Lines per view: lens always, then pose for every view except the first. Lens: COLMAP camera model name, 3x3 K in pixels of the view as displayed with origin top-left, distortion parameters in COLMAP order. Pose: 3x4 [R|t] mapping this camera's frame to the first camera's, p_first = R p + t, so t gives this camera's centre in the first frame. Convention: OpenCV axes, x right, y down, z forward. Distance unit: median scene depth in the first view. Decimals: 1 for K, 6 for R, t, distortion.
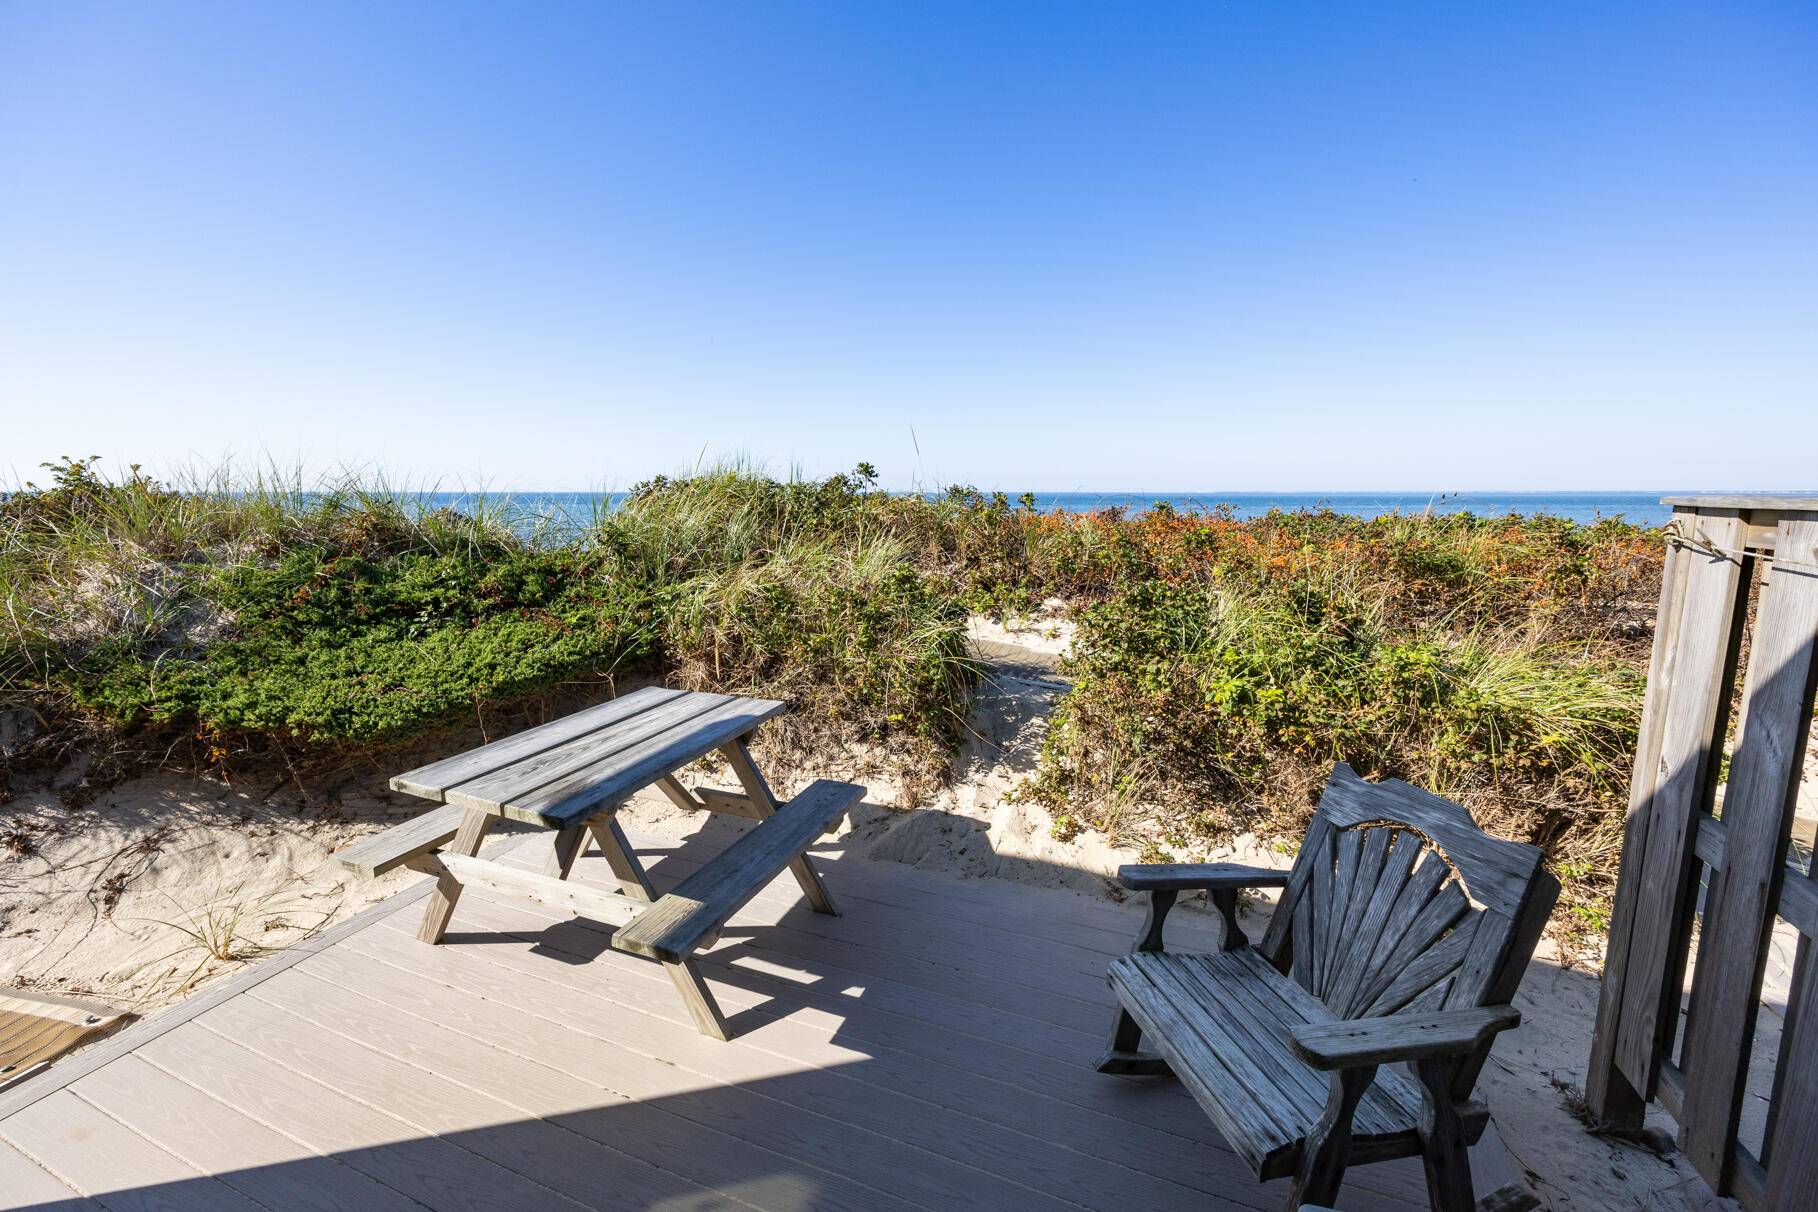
lens RADIAL K [[727.6, 0, 908.7], [0, 727.6, 594.3], [0, 0, 1]] dist [-0.001643, 0.000163]
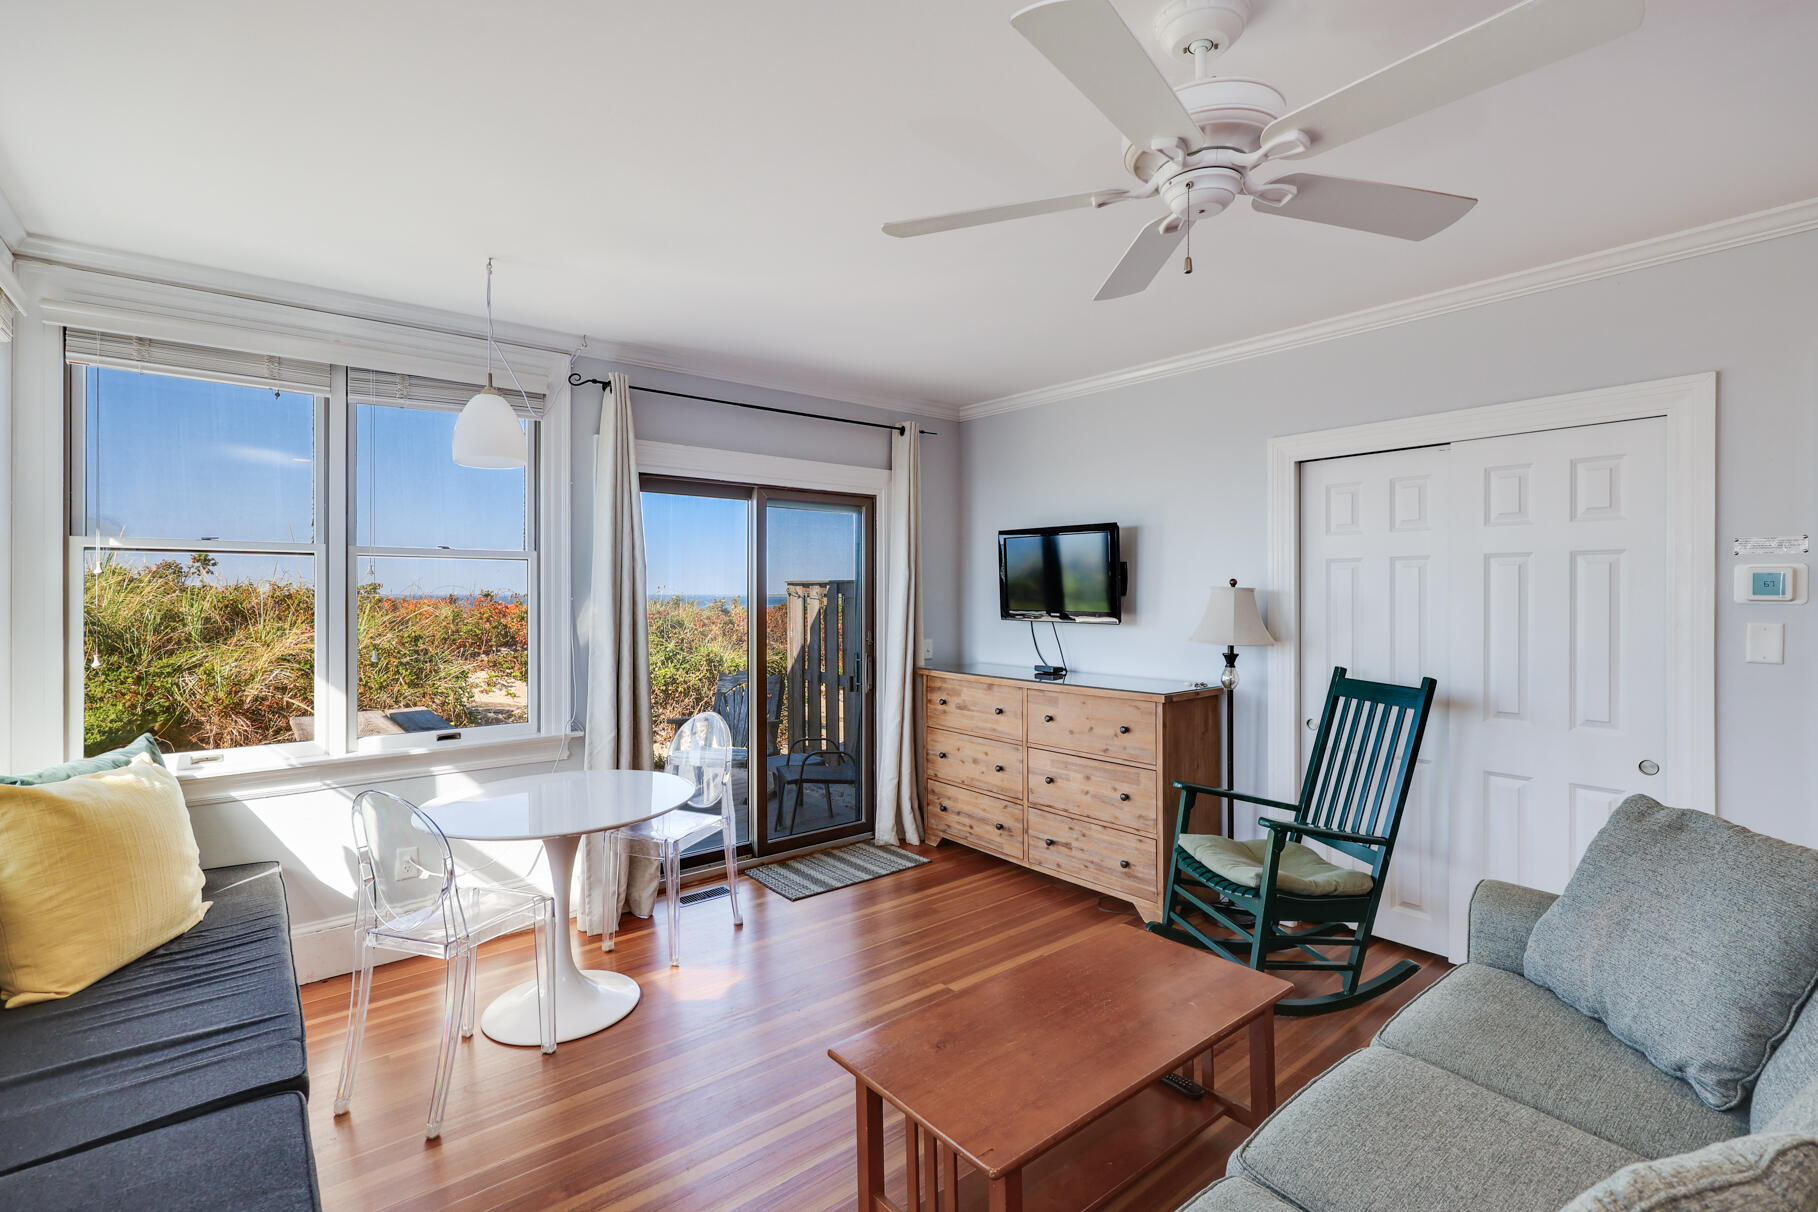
lens RADIAL K [[831.0, 0, 911.2], [0, 831.0, 593.8], [0, 0, 1]] dist [0.004662, -0.000885]
pose [[0.492169, 0.000874, 0.870499, -1.160025], [0.121123, 0.990203, -0.069475, 0.149683], [-0.862032, 0.139631, 0.487242, -0.788993]]
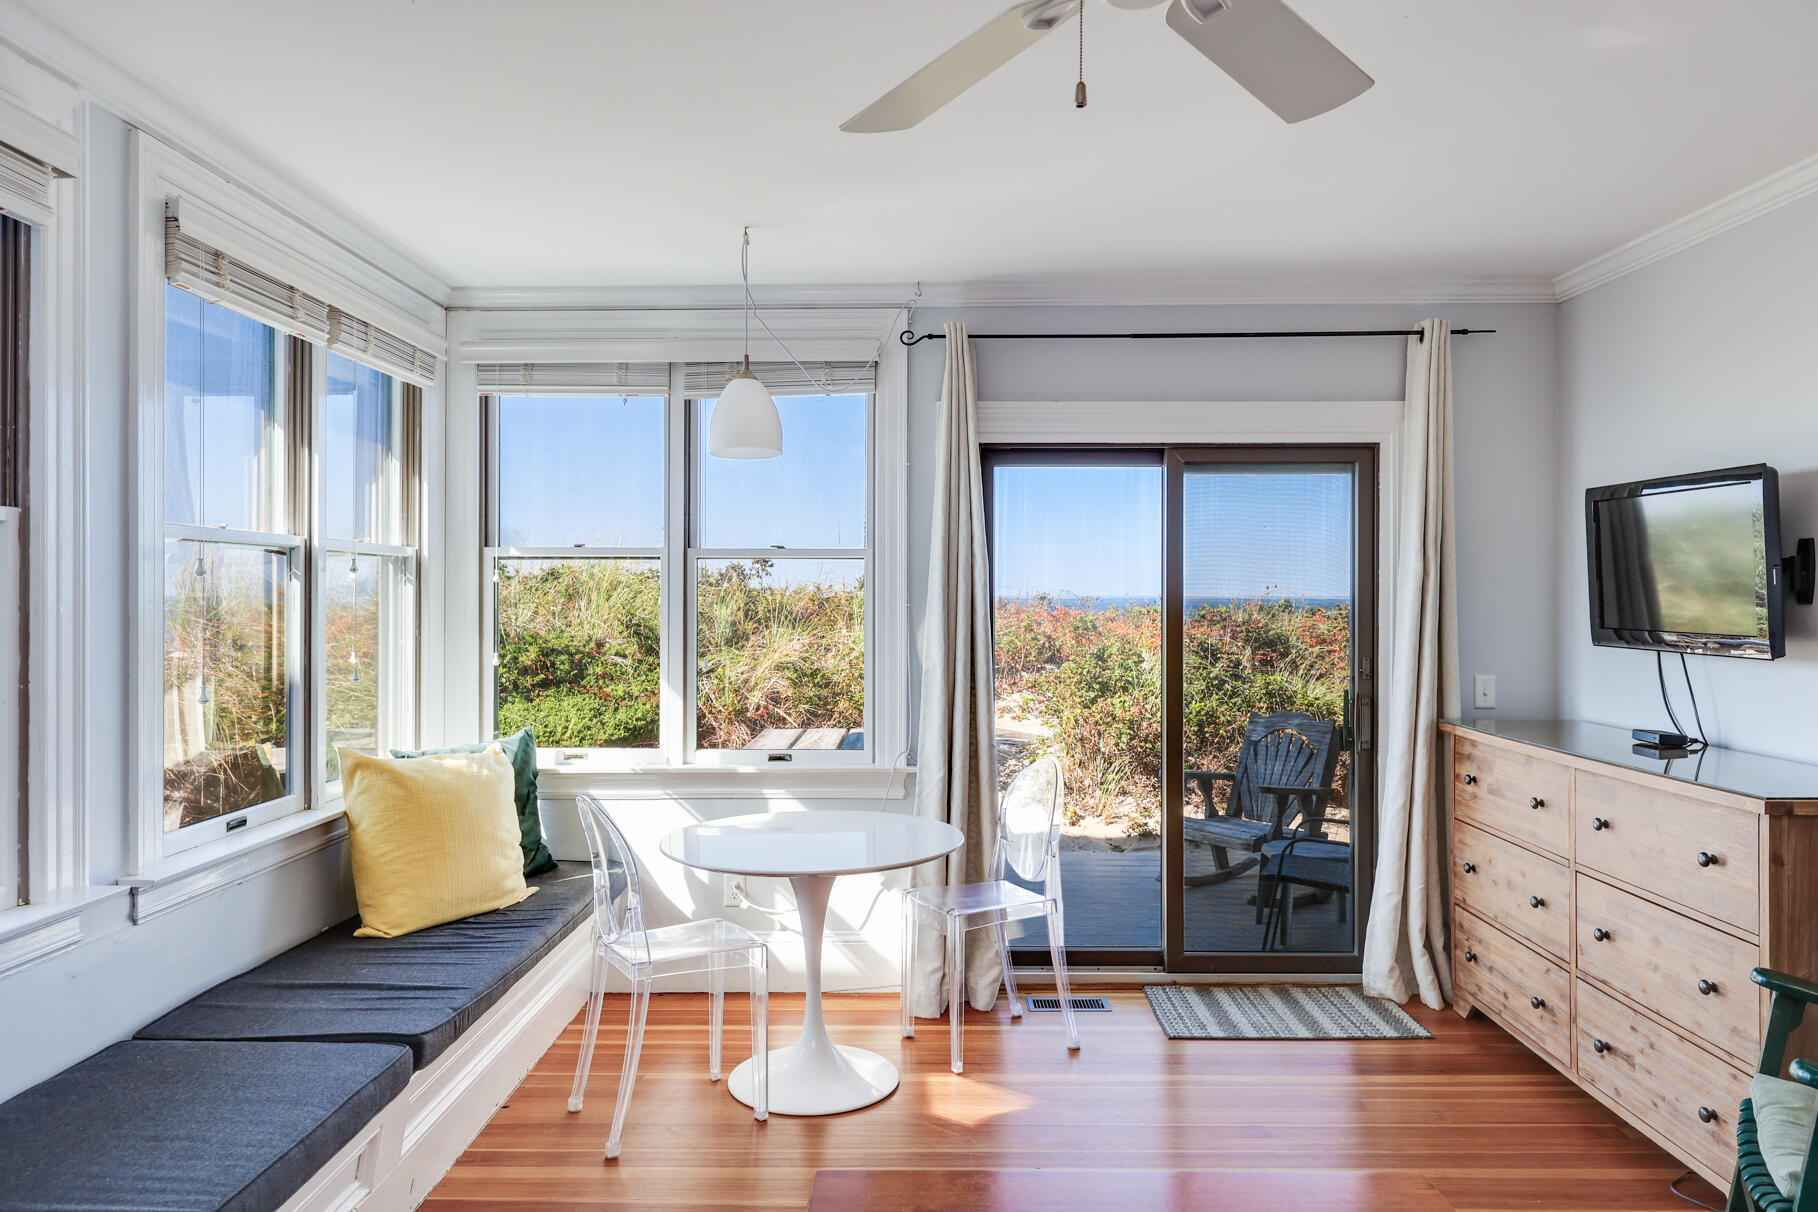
lens RADIAL K [[1203.5, 0, 899.8], [0, 1203.5, 598.0], [0, 0, 1]] dist [0.004265, -0.001880]
pose [[0.938033, 0.000712, 0.346544, -0.886770], [0.046858, 0.990554, -0.128871, 0.186284], [-0.343362, 0.137124, 0.929139, -1.078538]]
